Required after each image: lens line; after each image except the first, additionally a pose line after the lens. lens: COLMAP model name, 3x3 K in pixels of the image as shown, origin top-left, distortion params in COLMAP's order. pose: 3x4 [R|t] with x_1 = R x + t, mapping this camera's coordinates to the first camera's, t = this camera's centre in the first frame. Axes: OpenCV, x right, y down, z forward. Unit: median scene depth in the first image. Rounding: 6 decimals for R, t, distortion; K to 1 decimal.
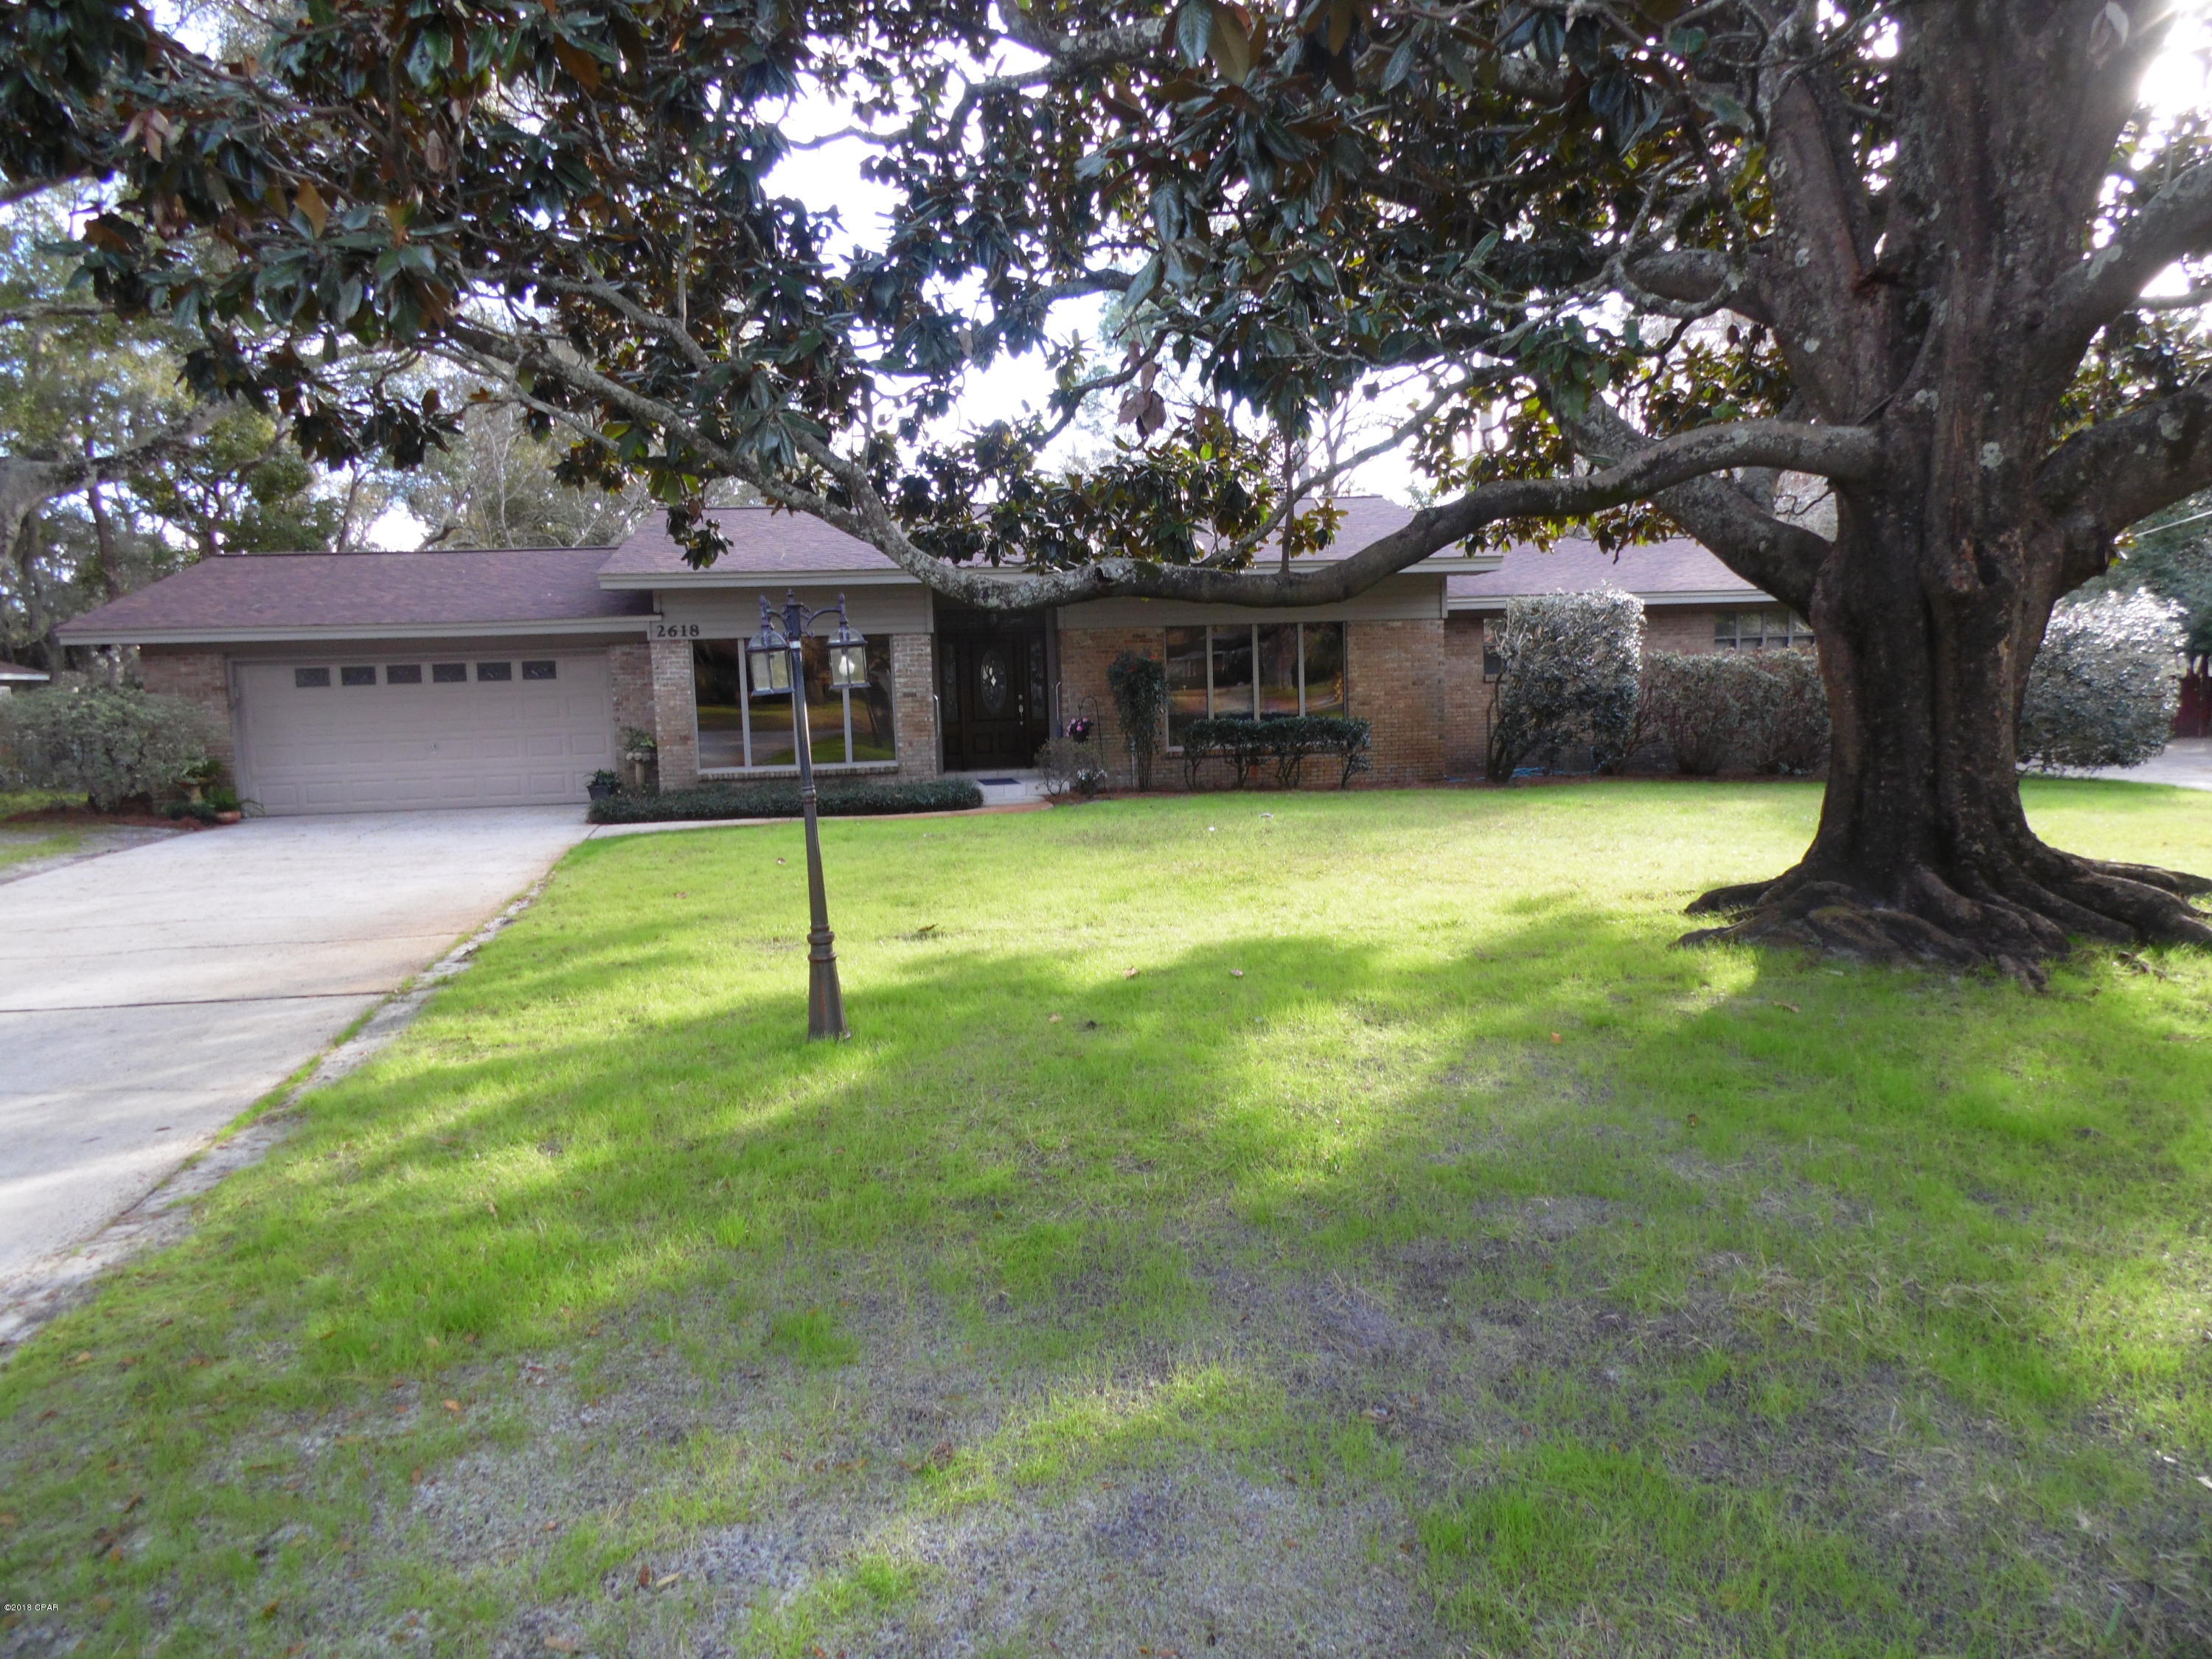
lens RADIAL K [[1478.7, 0, 1106.0], [0, 1478.7, 829.5], [0, 0, 1]] dist [-0.000753, -0.001469]
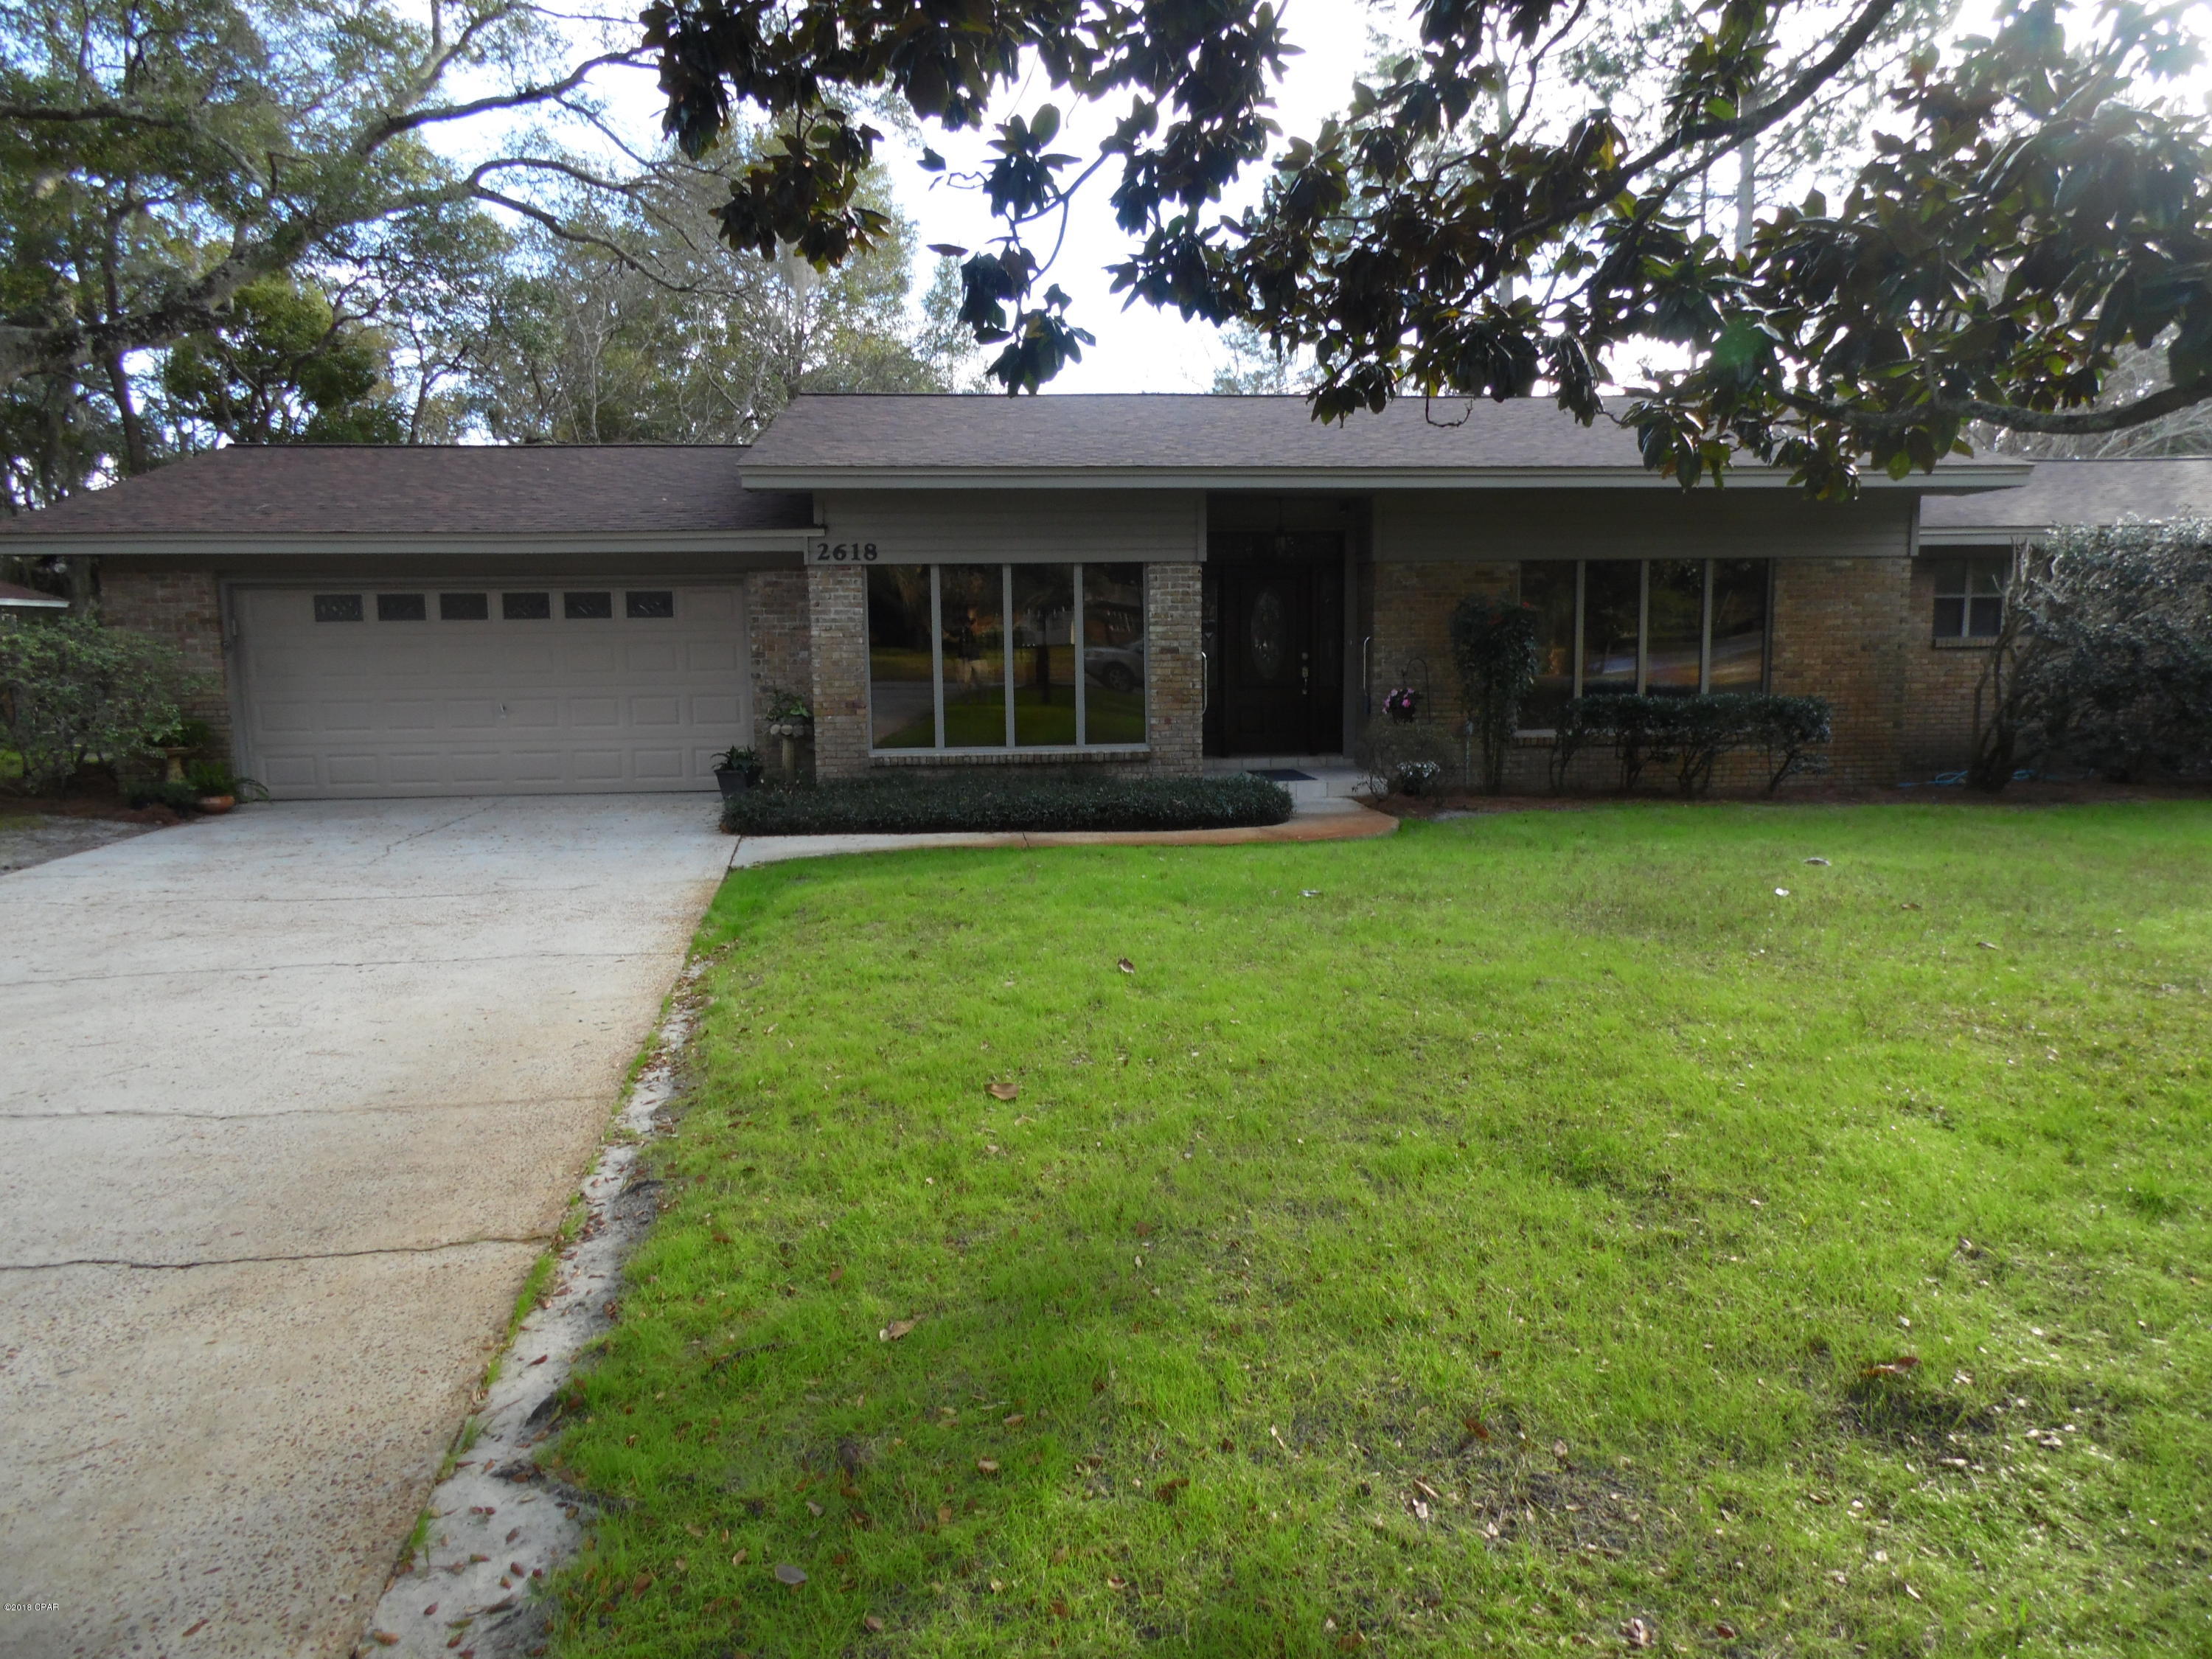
lens RADIAL K [[1478.7, 0, 1106.0], [0, 1478.7, 829.5], [0, 0, 1]] dist [-0.000753, -0.001469]
pose [[0.998592, 0.026864, -0.045739, -0.129979], [-0.025375, 0.999139, 0.032822, -0.028767], [0.046581, -0.031615, 0.998414, 0.298953]]
